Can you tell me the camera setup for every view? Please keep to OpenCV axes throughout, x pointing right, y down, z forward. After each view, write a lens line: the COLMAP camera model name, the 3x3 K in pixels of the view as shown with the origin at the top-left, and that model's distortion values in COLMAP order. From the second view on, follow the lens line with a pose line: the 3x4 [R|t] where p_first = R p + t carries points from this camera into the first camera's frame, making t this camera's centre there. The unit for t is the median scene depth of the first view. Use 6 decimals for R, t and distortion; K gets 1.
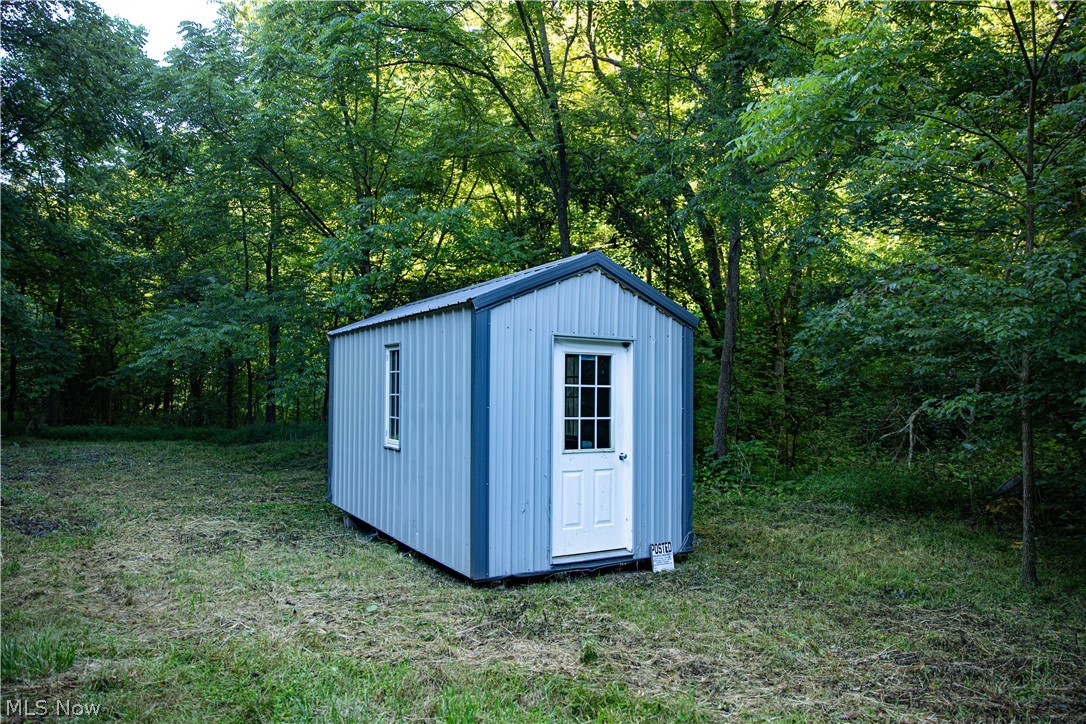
lens RADIAL K [[771.4, 0, 539.3], [0, 771.4, 368.2], [0, 0, 1]] dist [-0.014158, -0.001642]
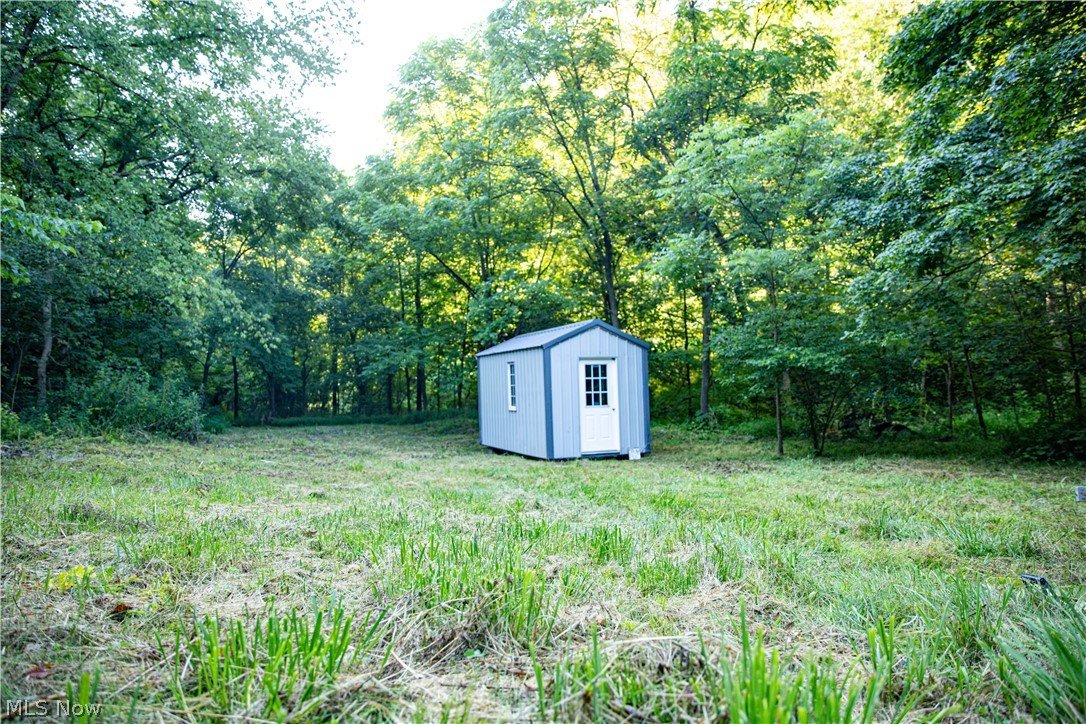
lens RADIAL K [[771.4, 0, 544.1], [0, 771.4, 361.1], [0, 0, 1]] dist [-0.014158, -0.001642]
pose [[0.989588, -0.041813, -0.137723, 0.222741], [0.041773, 0.999122, -0.003187, -0.026090], [0.137736, -0.002599, 0.990466, -1.256774]]
